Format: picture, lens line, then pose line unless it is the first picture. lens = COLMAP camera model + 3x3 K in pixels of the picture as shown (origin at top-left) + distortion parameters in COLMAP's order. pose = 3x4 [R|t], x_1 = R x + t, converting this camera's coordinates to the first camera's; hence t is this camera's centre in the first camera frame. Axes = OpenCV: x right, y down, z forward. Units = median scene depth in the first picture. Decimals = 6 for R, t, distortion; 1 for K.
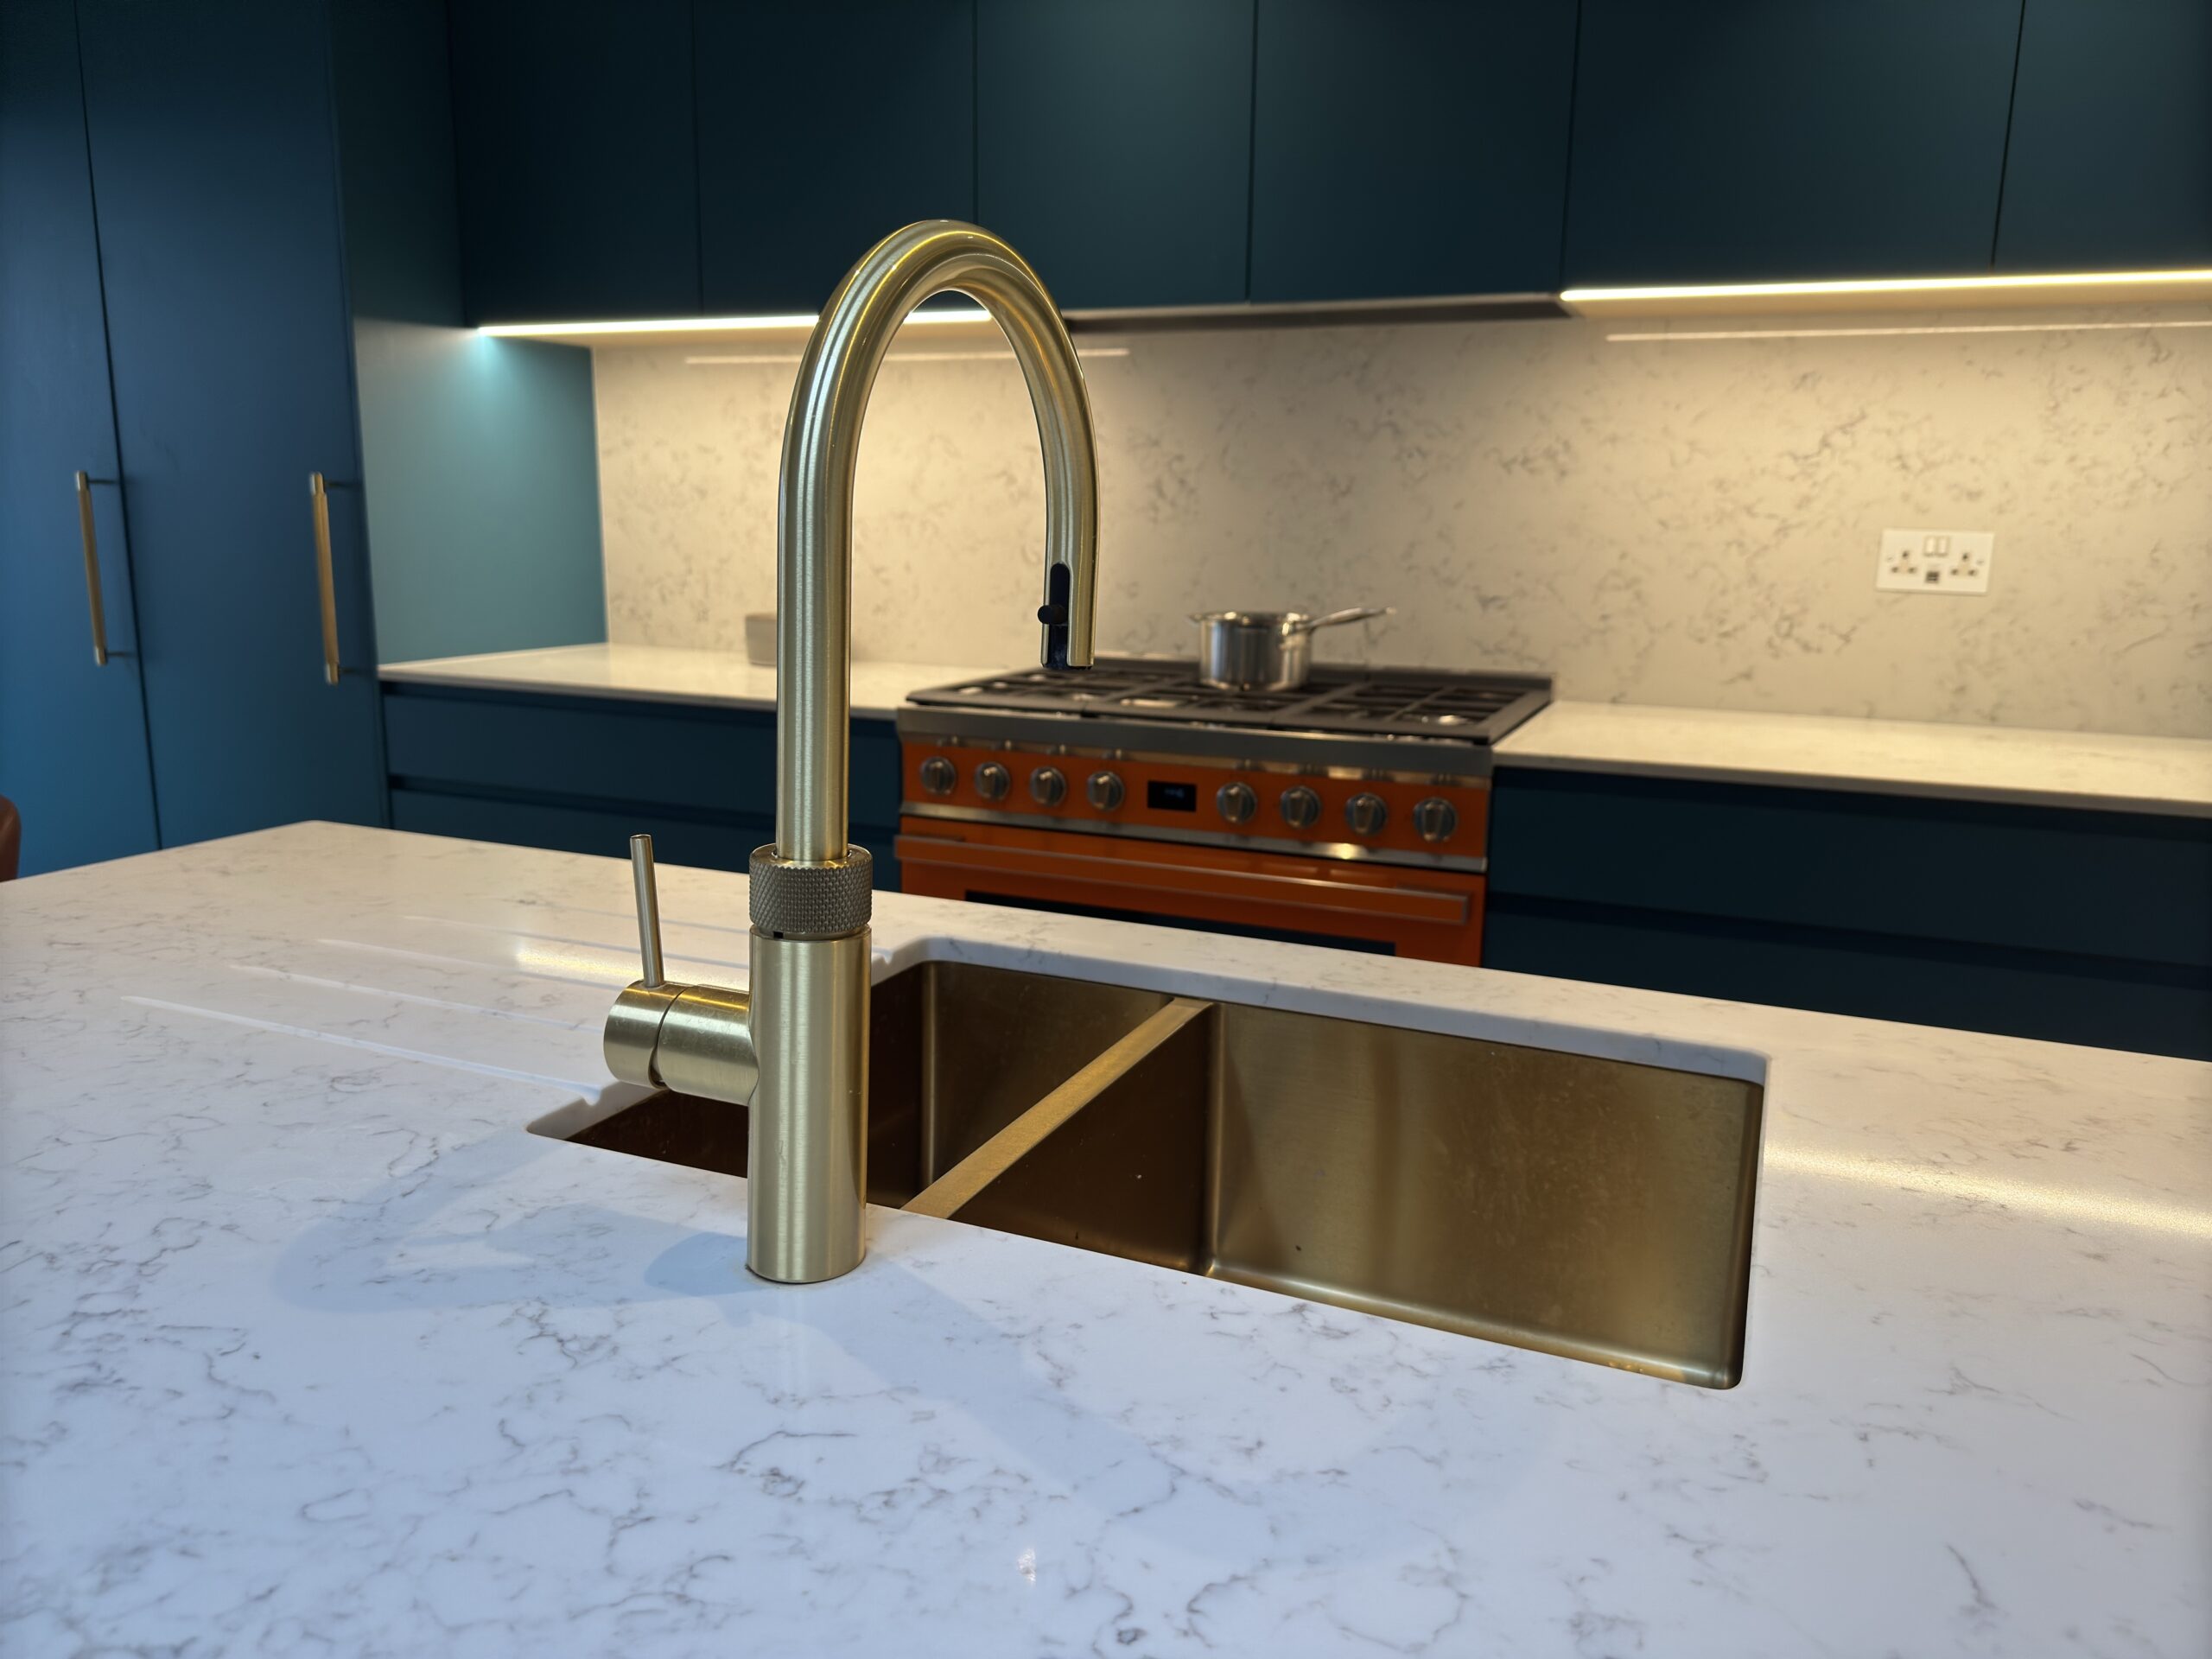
lens RADIAL K [[1547.7, 0, 1092.6], [0, 1547.7, 829.8], [0, 0, 1]] dist [0.143724, -0.271723]
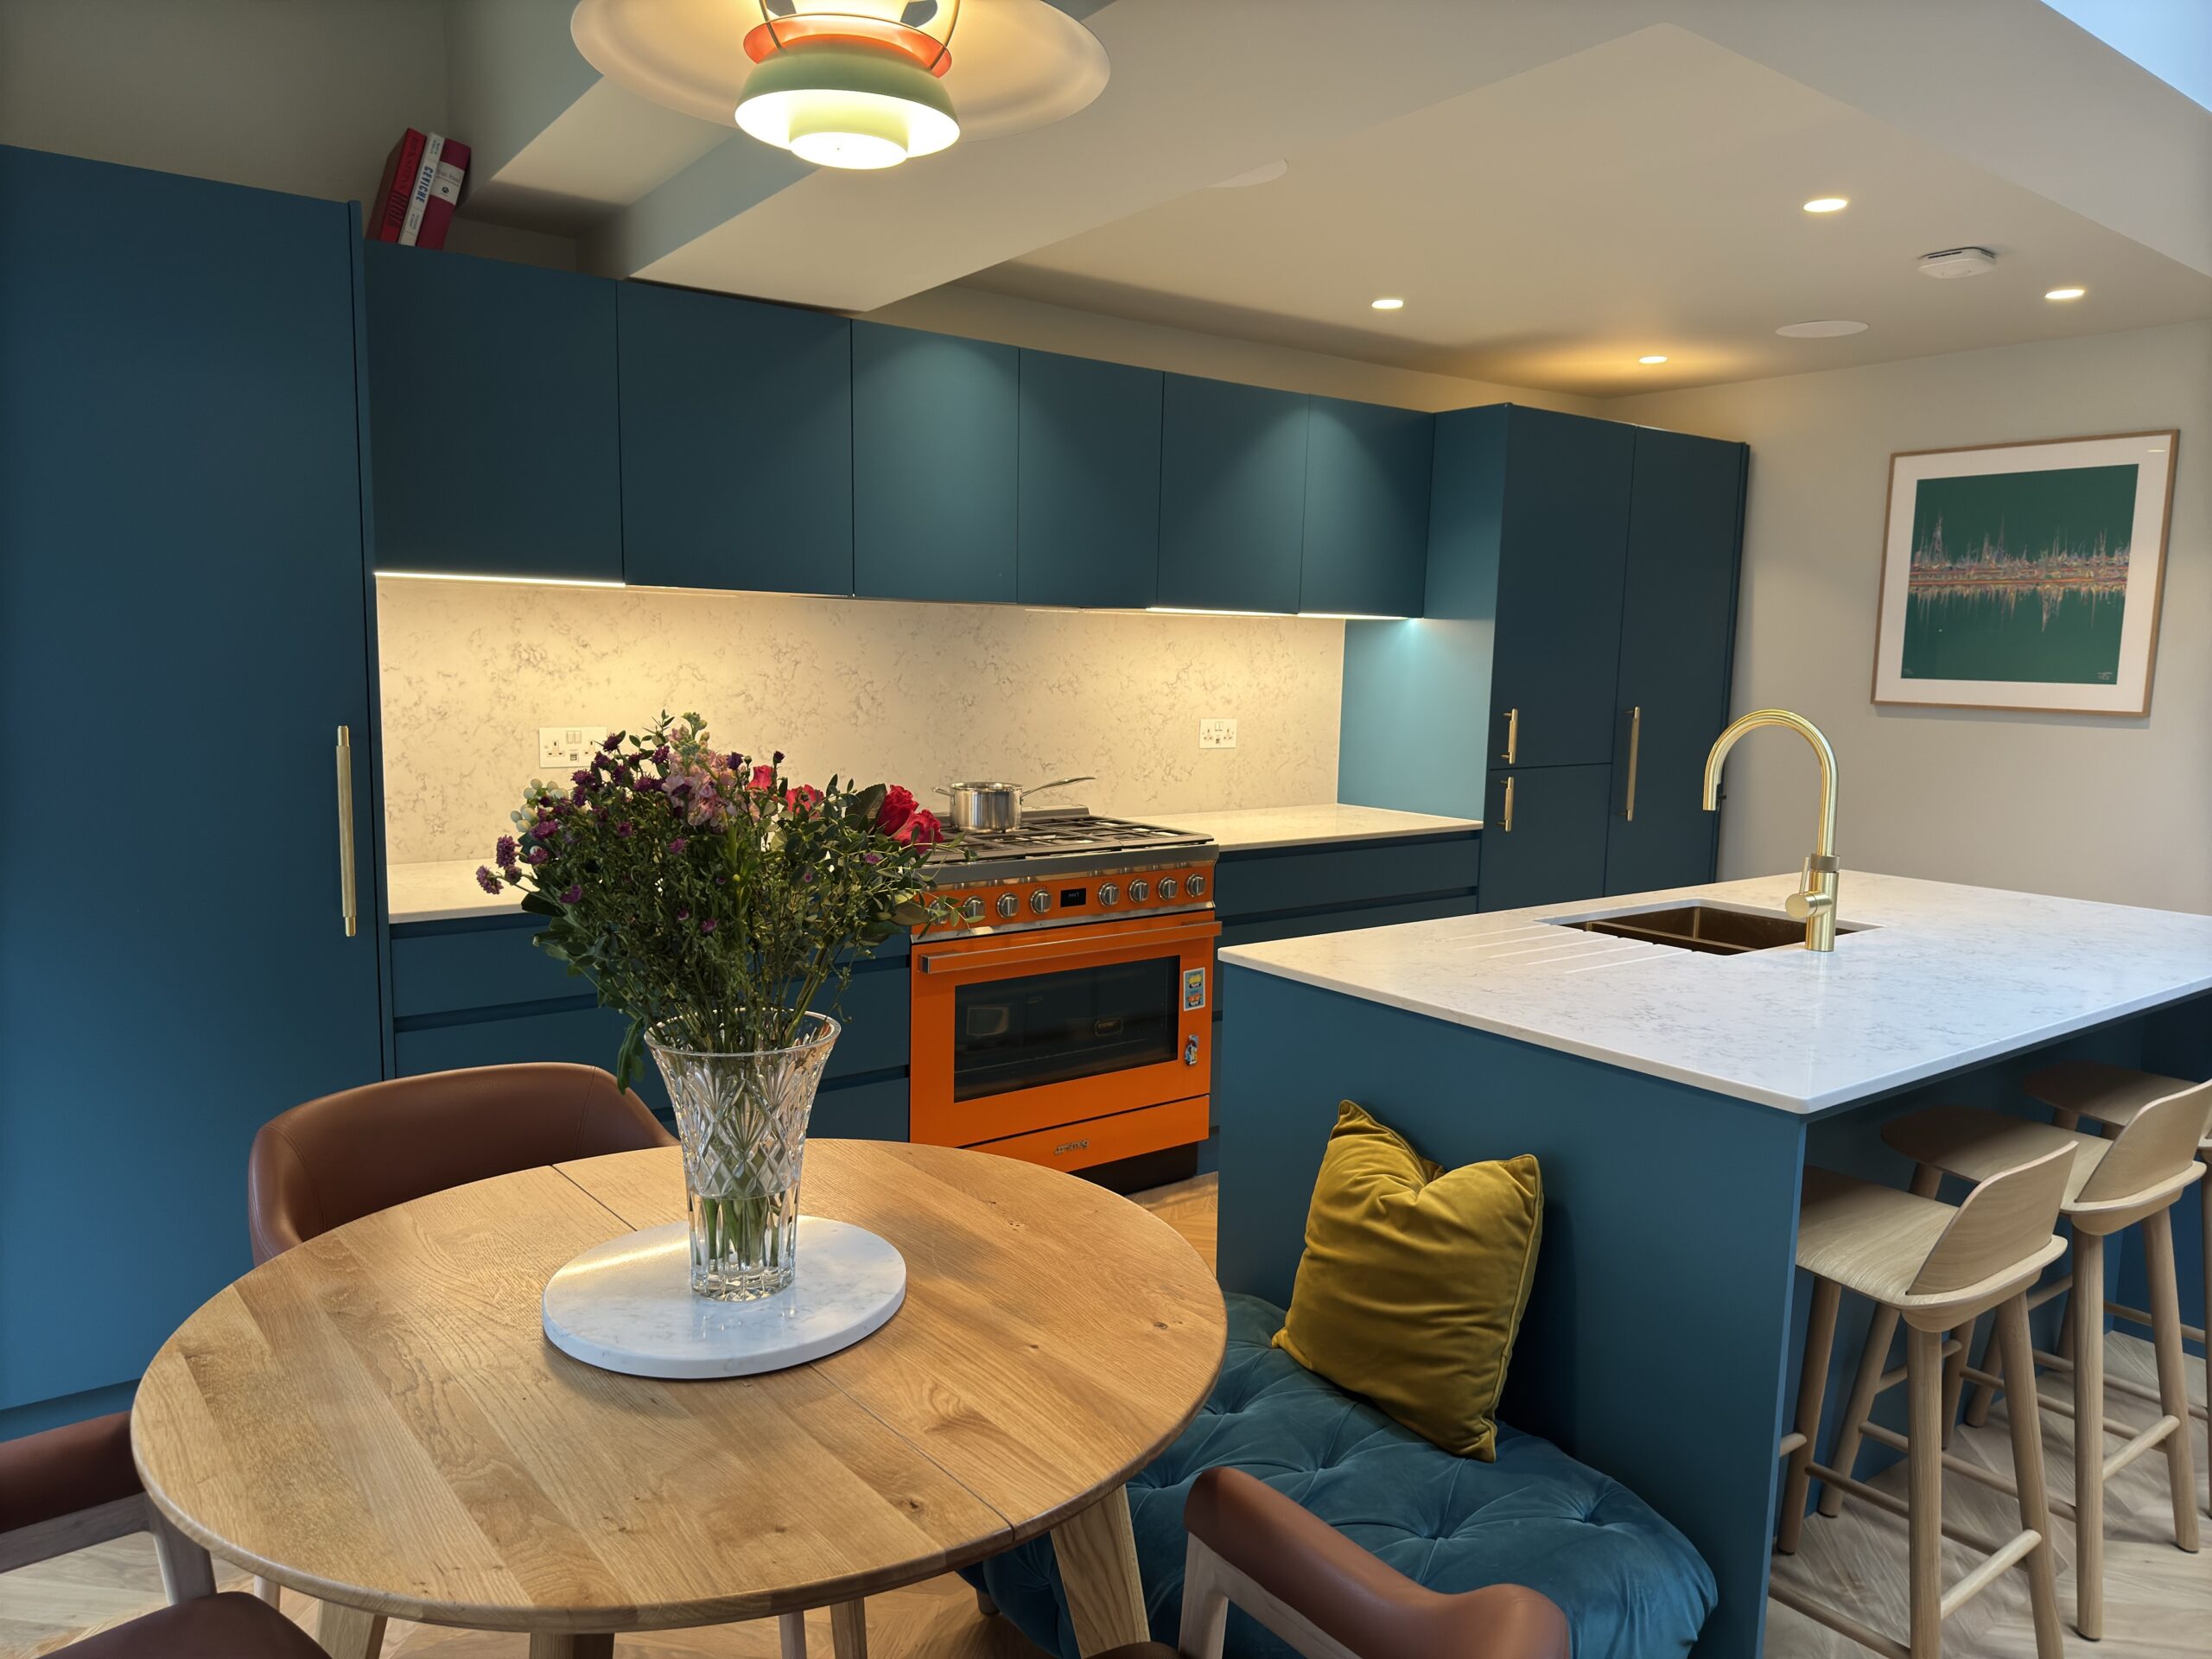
lens RADIAL K [[1547.7, 0, 1092.6], [0, 1547.7, 829.8], [0, 0, 1]] dist [0.143724, -0.271723]
pose [[0.496998, -0.109173, 0.860857, -1.198582], [0.162119, 0.986269, 0.031481, -0.125223], [-0.852473, 0.123915, 0.507872, 0.115144]]
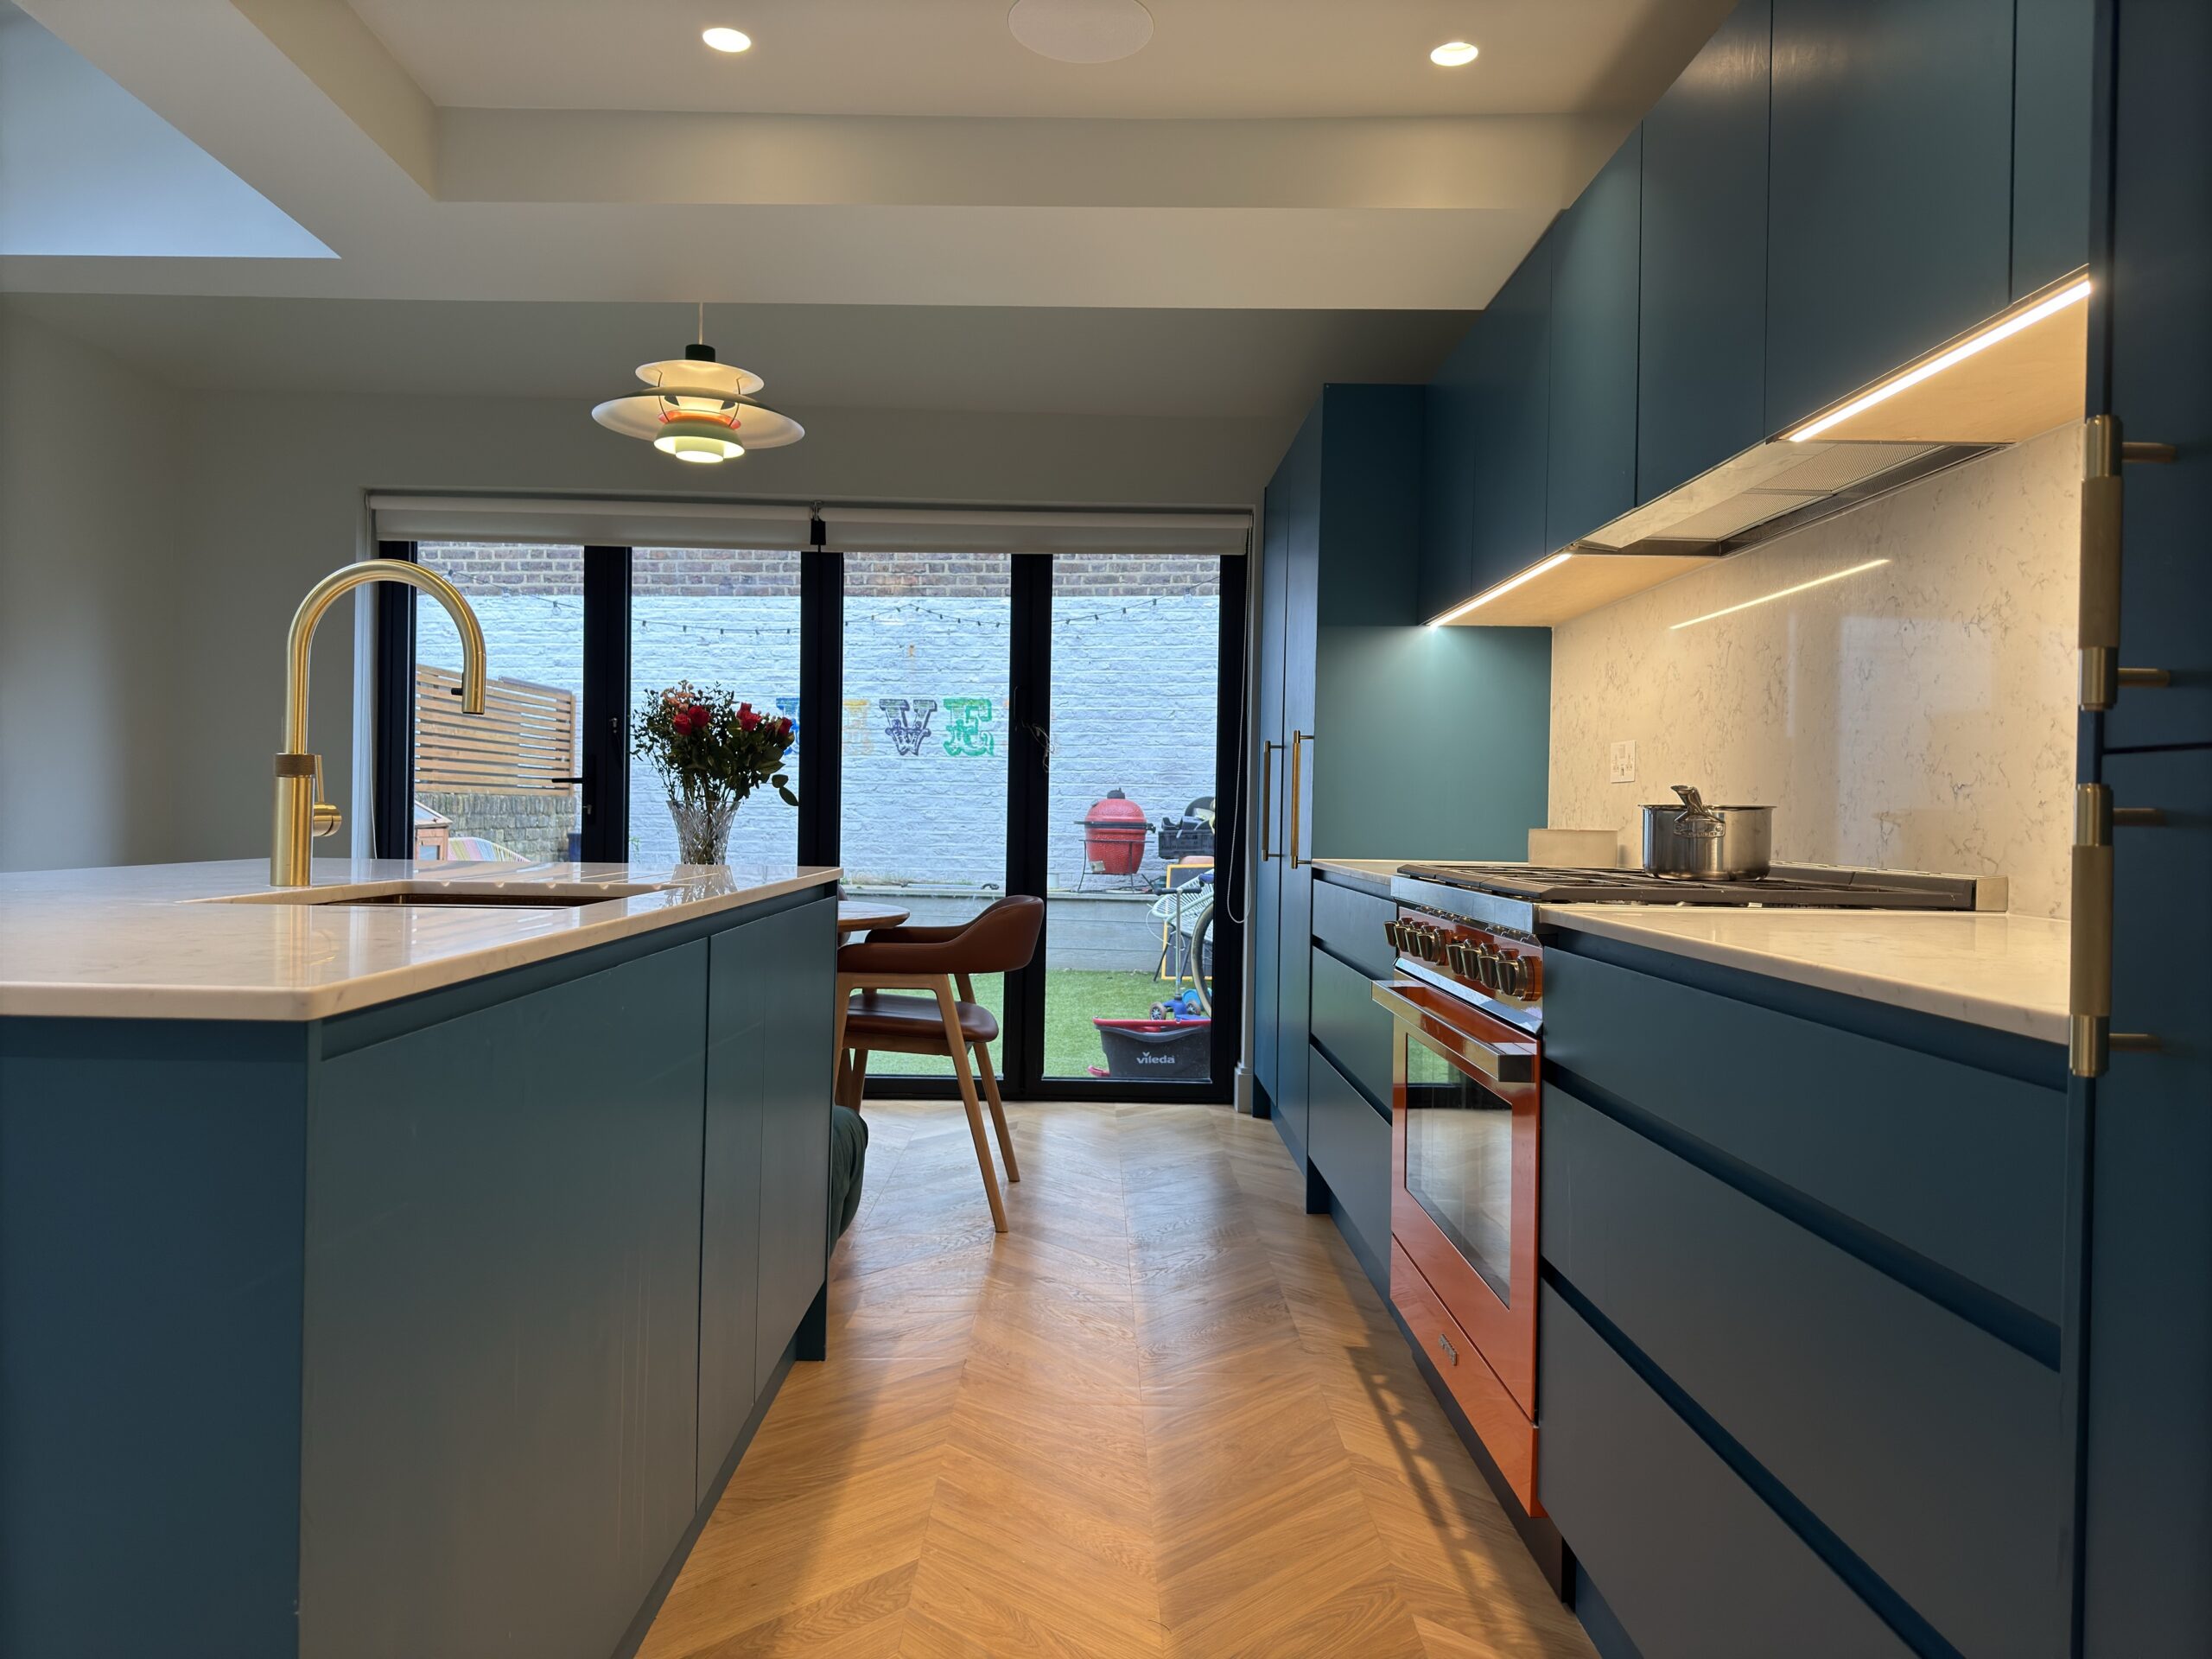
lens RADIAL K [[1547.7, 0, 1092.6], [0, 1547.7, 829.8], [0, 0, 1]] dist [0.143724, -0.271723]
pose [[0.397721, -0.003971, -0.917498, 0.852526], [-0.177807, 0.980699, -0.081321, 0.022657], [0.900112, 0.195481, 0.389339, 0.283329]]
